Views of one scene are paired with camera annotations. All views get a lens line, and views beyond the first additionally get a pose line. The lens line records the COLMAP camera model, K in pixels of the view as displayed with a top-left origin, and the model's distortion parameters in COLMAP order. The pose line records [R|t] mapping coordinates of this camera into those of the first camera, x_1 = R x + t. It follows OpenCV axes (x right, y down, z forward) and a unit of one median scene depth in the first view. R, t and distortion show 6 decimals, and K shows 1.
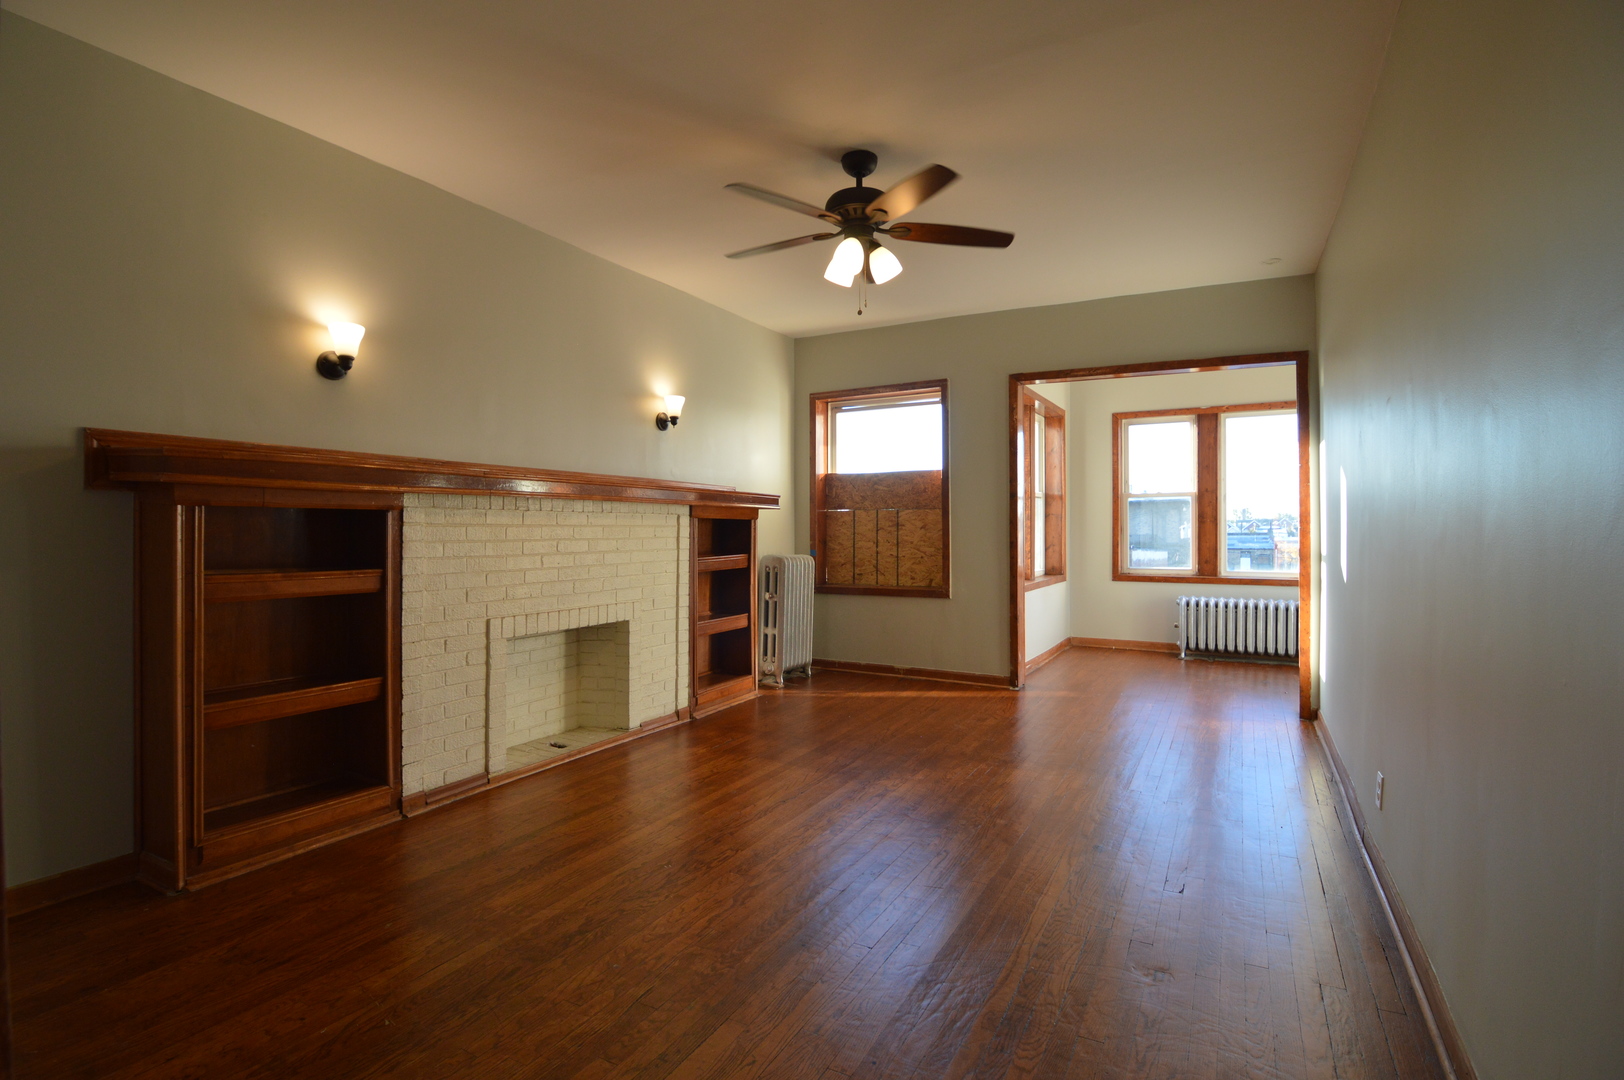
lens RADIAL K [[789.3, 0, 809.7], [0, 789.3, 529.5], [0, 0, 1]] dist [-0.000335, -0.015535]
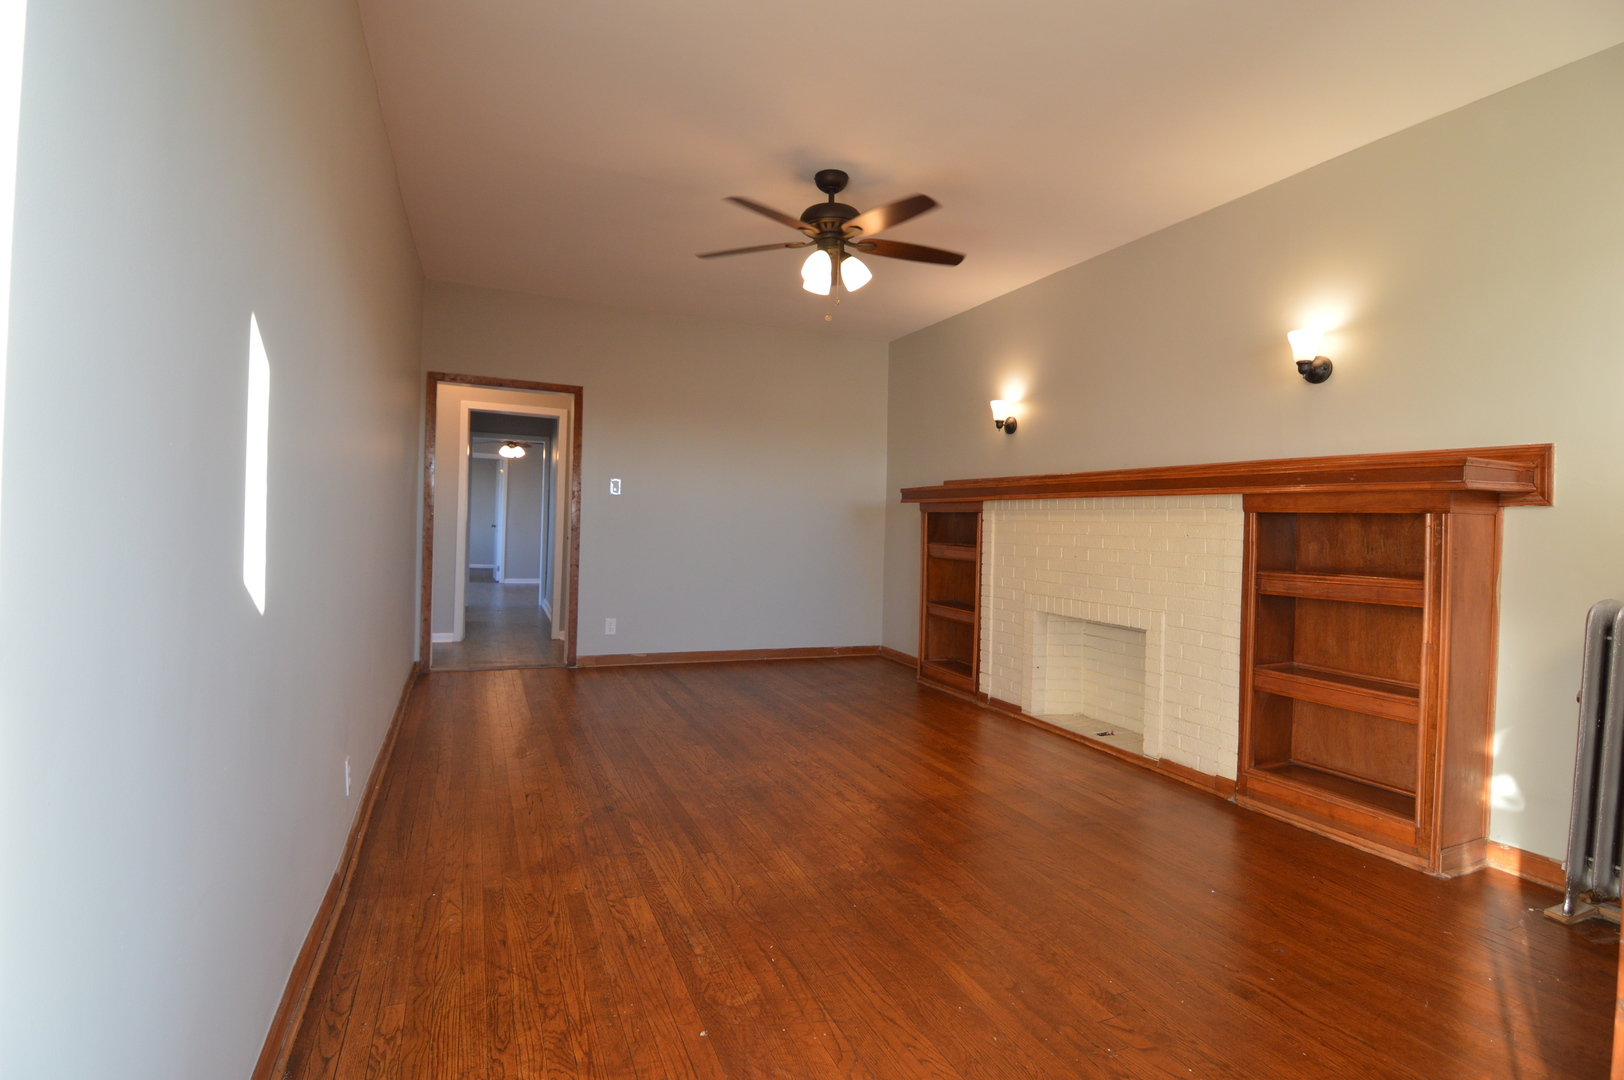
lens RADIAL K [[789.3, 0, 809.7], [0, 789.3, 529.5], [0, 0, 1]] dist [-0.000335, -0.015535]
pose [[-0.628725, -0.010470, -0.777558, 0.815252], [-0.022901, 0.999725, 0.005056, 0.008600], [0.777291, 0.020985, -0.628791, 1.480354]]
